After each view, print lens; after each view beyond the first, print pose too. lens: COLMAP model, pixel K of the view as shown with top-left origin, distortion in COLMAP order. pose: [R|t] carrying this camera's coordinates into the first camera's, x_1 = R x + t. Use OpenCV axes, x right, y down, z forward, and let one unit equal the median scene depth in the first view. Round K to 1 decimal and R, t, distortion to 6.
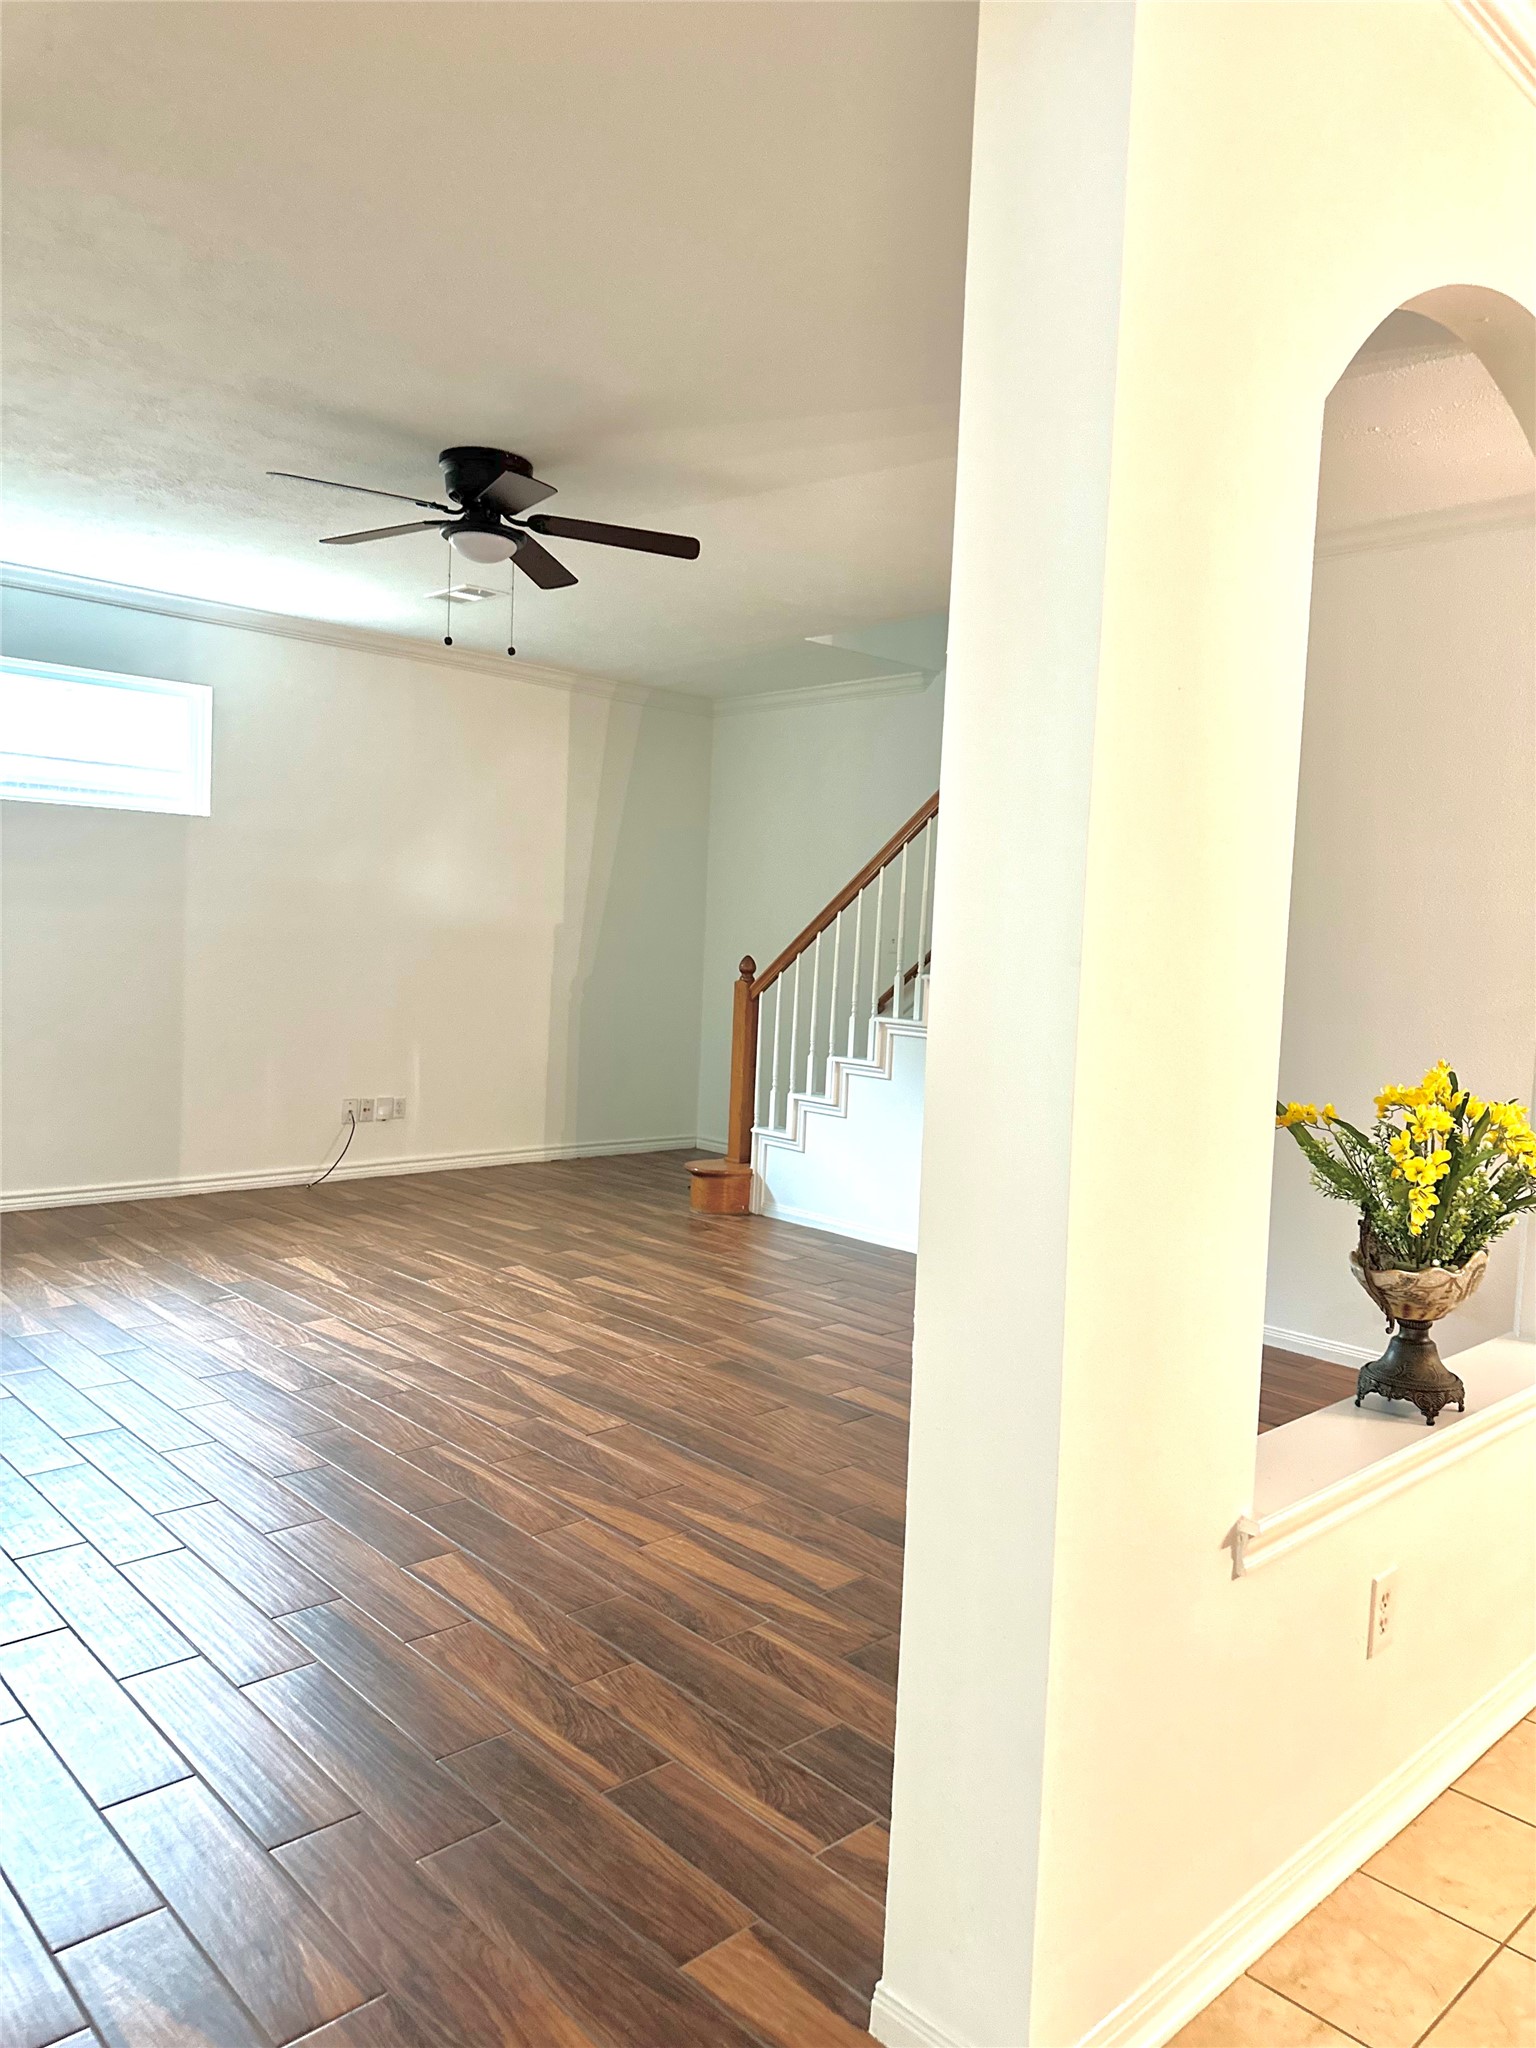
lens RADIAL K [[1445.4, 0, 763.1], [0, 1445.4, 1023.8], [0, 0, 1]] dist [0.020373, -0.013150]
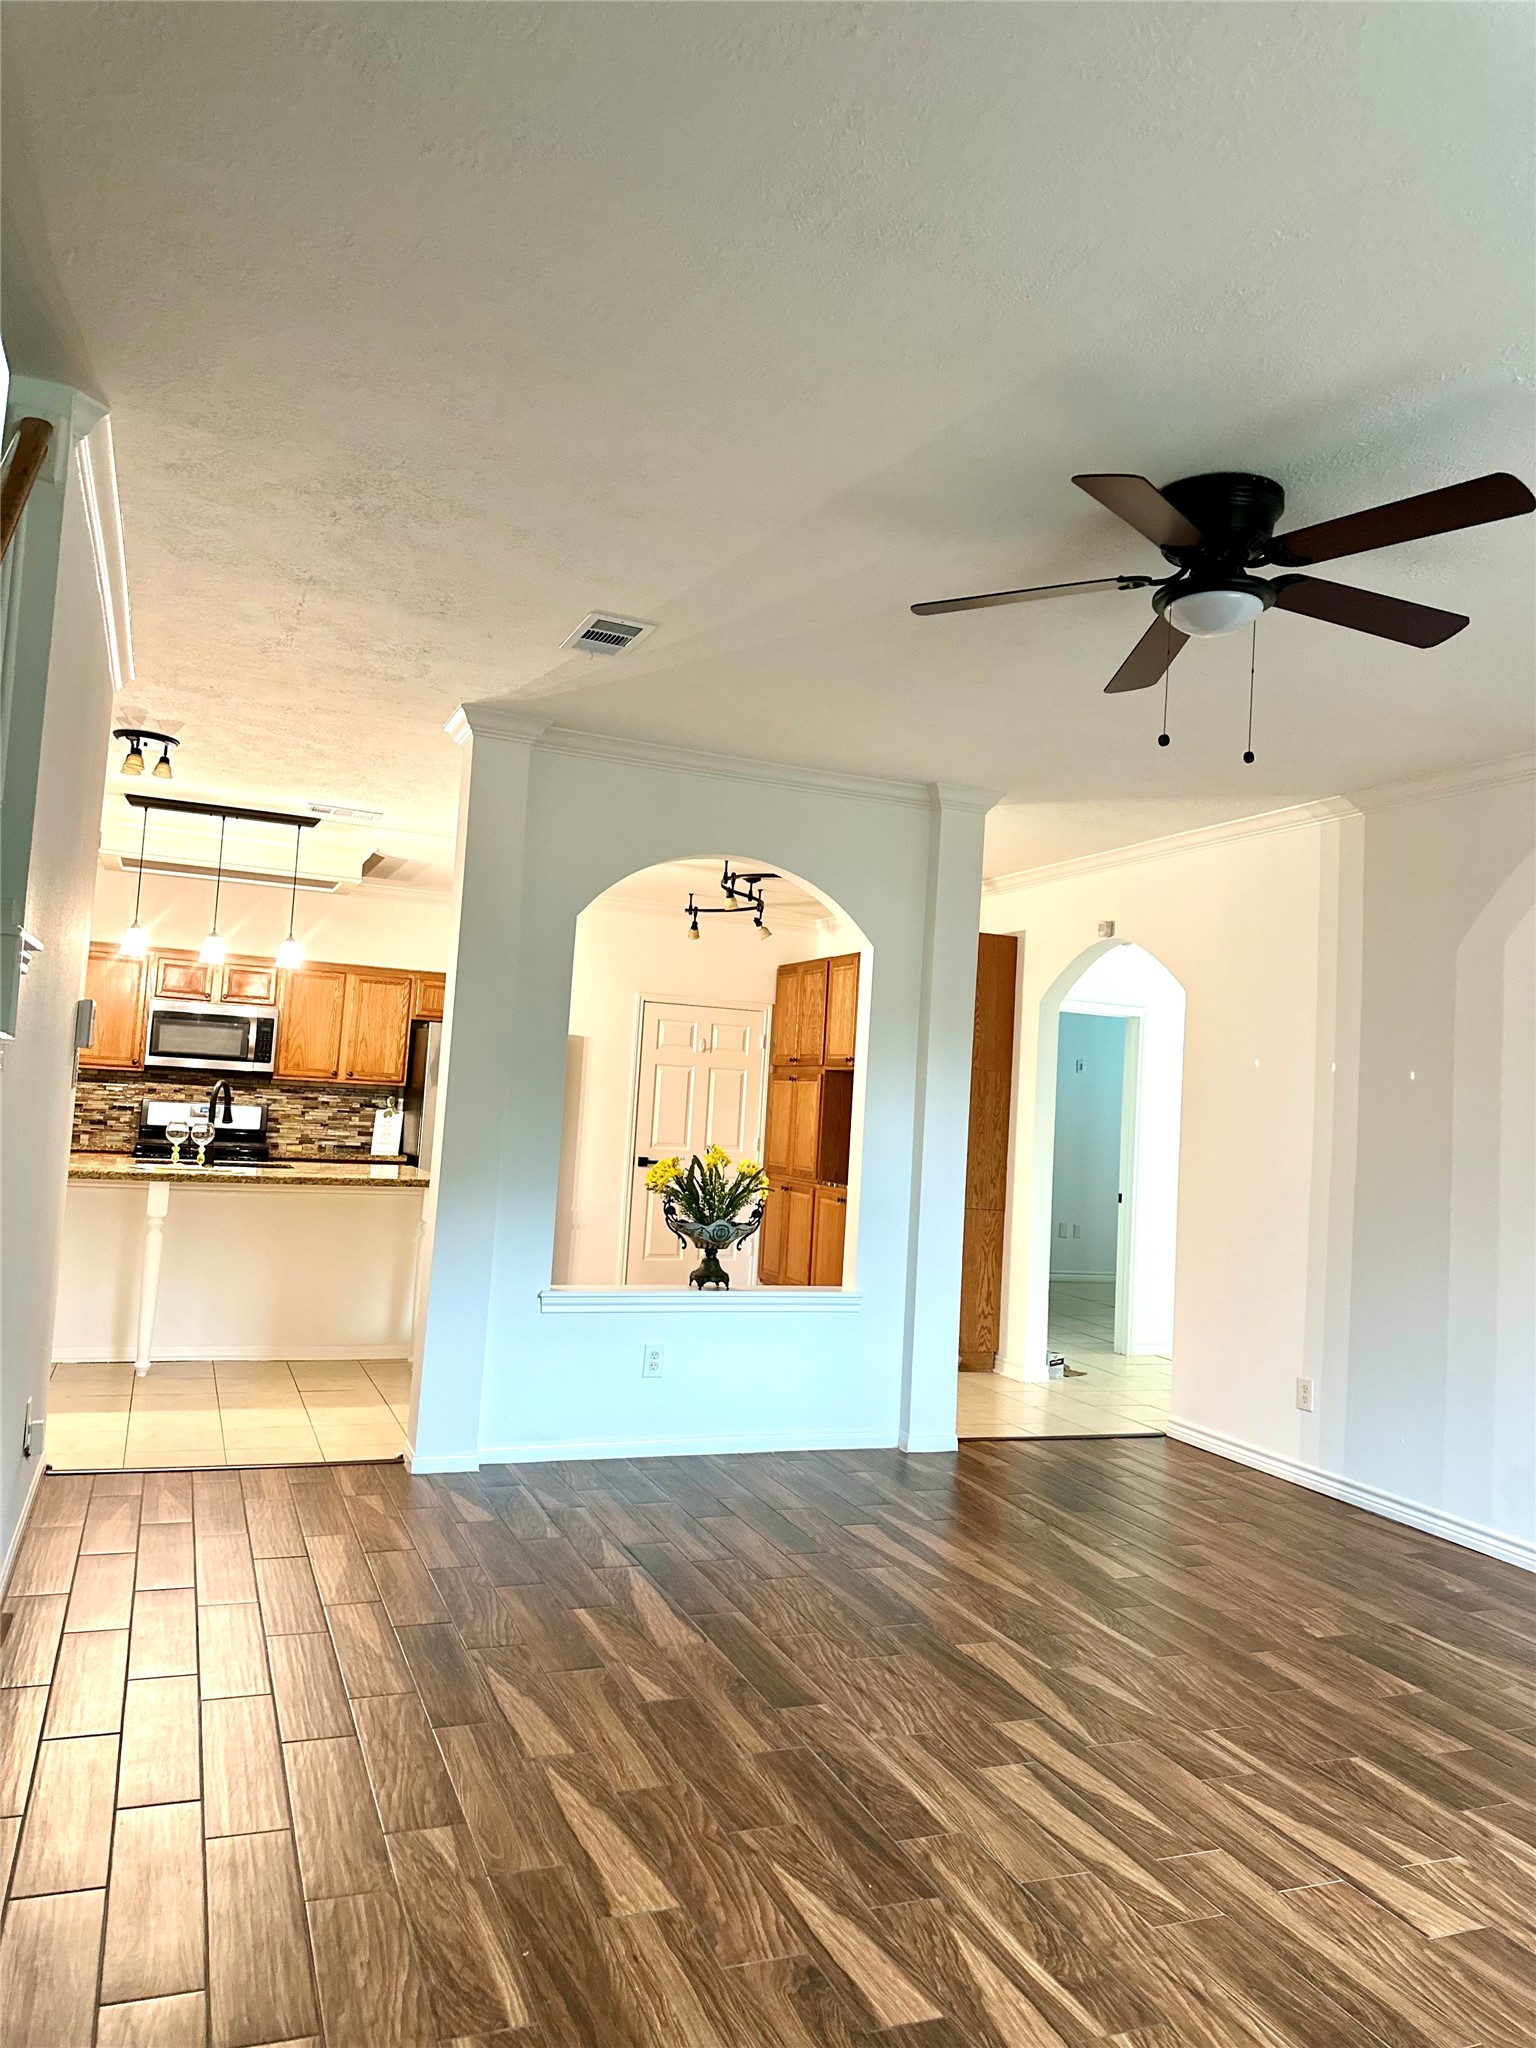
lens RADIAL K [[1445.4, 0, 766.5], [0, 1445.4, 1018.5], [0, 0, 1]] dist [0.020373, -0.013150]
pose [[-0.928961, -0.077534, 0.361966, -0.253213], [-0.076878, 0.996908, 0.016239, -0.123217], [-0.362106, -0.012742, -0.932050, 1.680553]]
